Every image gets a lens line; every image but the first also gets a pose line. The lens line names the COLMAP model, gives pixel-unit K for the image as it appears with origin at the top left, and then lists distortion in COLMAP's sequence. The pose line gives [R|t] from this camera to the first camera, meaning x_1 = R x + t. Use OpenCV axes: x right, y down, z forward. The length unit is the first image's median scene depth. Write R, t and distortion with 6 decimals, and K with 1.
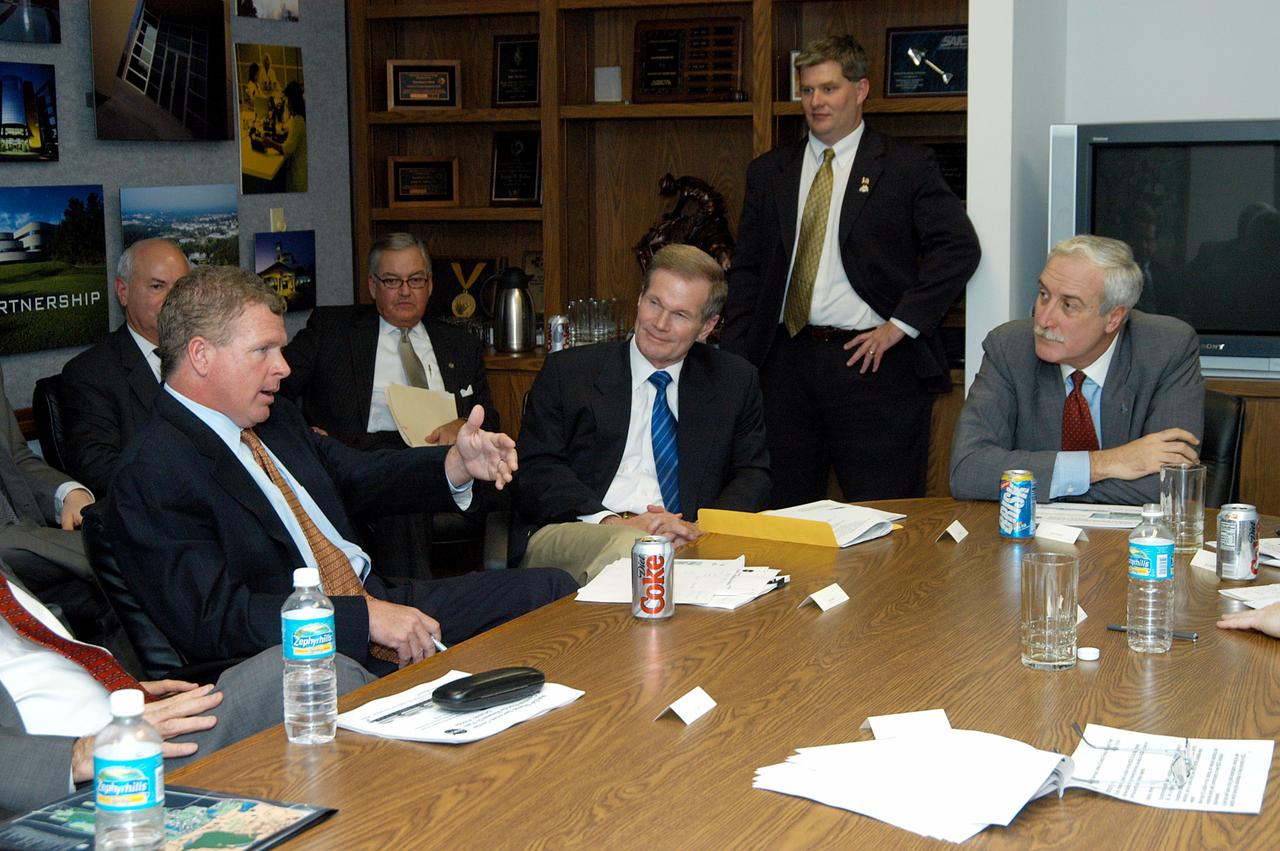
lens RADIAL K [[2171.2, 0, 668.6], [0, 2171.2, 424.7], [0, 0, 1]] dist [0.037483, 0.247180]
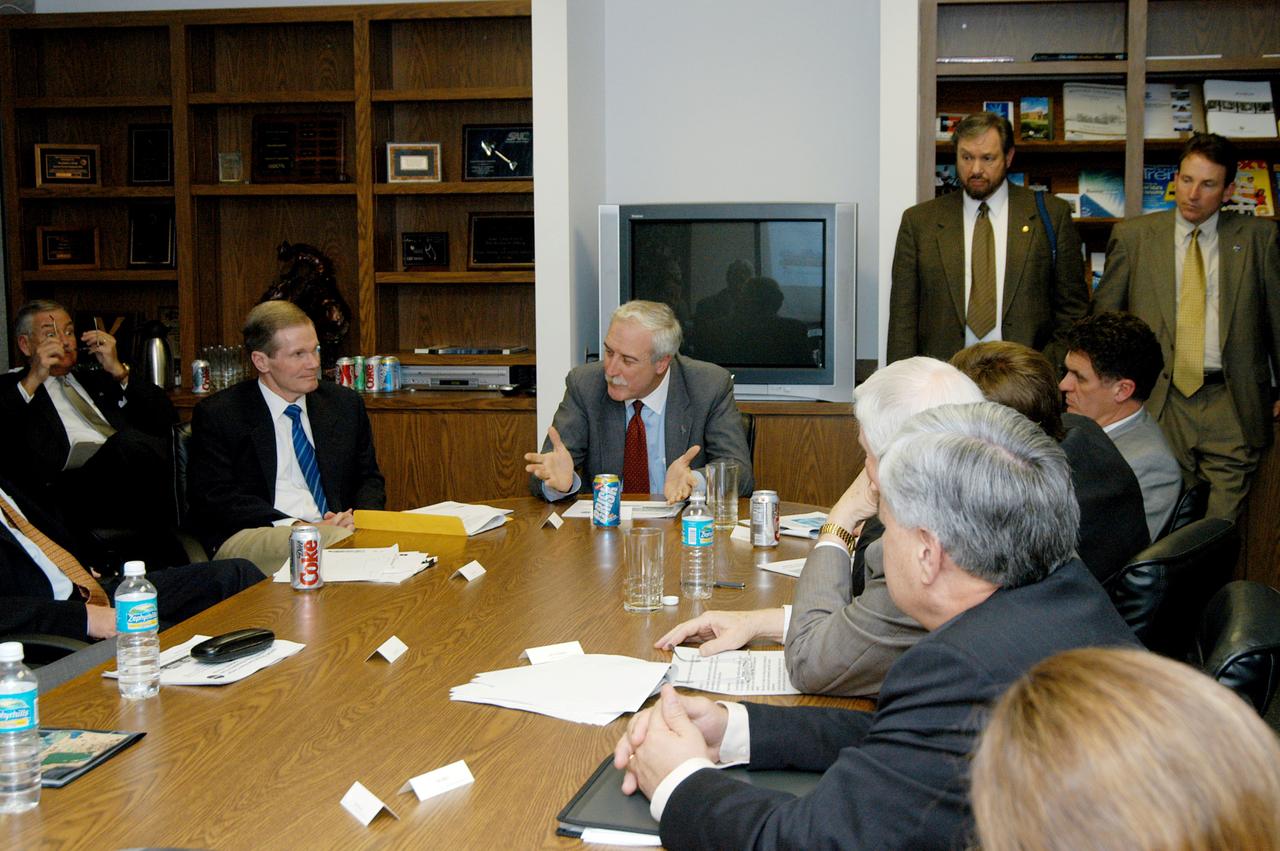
lens RADIAL K [[2171.2, 0, 668.6], [0, 2171.2, 424.7], [0, 0, 1]] dist [0.037483, 0.247180]
pose [[0.966118, -0.023475, 0.257031, -0.110392], [0.028224, 0.999492, -0.014805, 0.010444], [-0.256552, 0.021557, 0.966290, -0.227343]]
